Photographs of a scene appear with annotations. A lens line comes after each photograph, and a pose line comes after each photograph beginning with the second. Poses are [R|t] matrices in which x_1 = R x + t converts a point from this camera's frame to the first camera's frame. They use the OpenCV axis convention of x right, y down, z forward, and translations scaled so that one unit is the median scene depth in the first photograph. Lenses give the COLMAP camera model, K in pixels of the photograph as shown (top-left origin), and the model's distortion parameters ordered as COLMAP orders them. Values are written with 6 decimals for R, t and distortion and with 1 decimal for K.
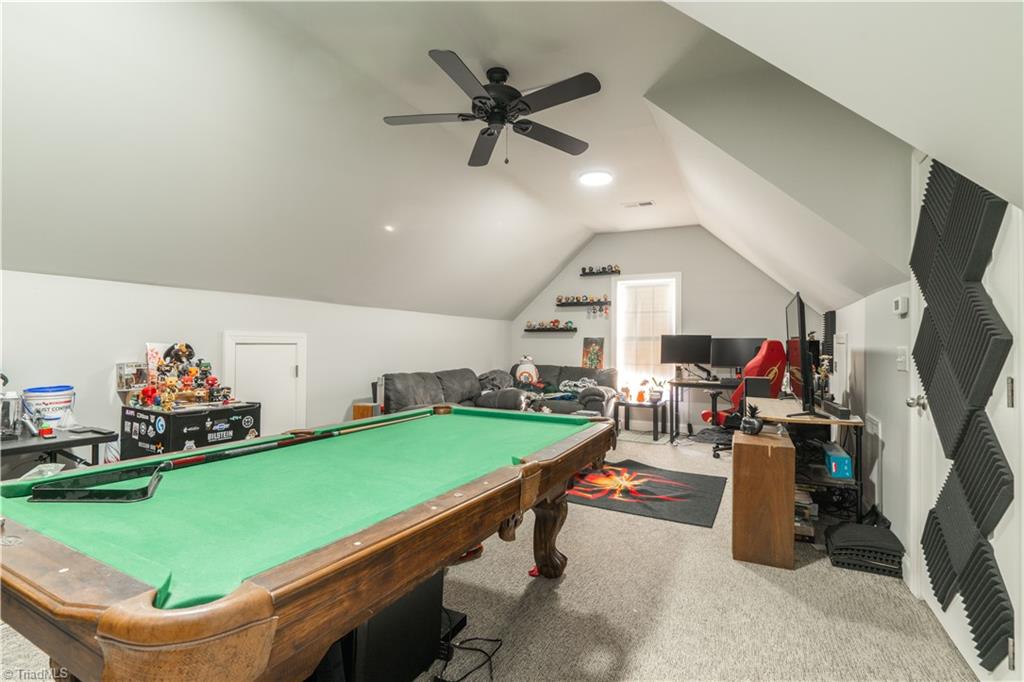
lens RADIAL K [[473.6, 0, 516.5], [0, 473.6, 340.8], [0, 0, 1]] dist [-0.010154, 0.003442]
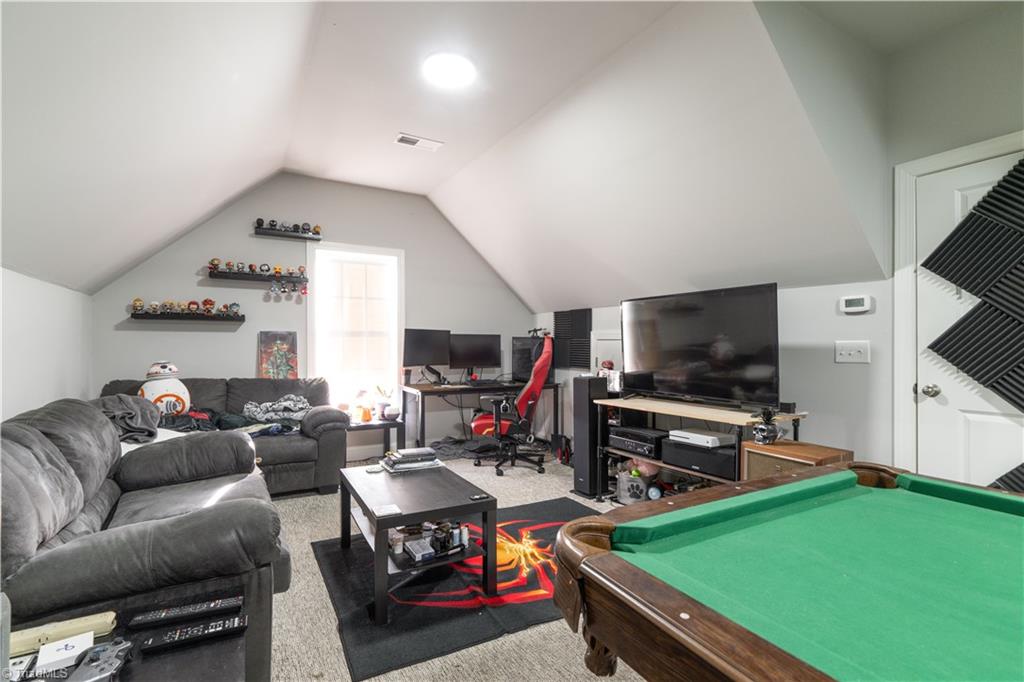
lens RADIAL K [[473.6, 0, 510.6], [0, 473.6, 344.2], [0, 0, 1]] dist [-0.010154, 0.003442]
pose [[0.558231, -0.004114, 0.829675, -0.198862], [-0.003114, 0.999970, 0.007054, 0.005518], [-0.829680, -0.006522, 0.558202, 0.385938]]
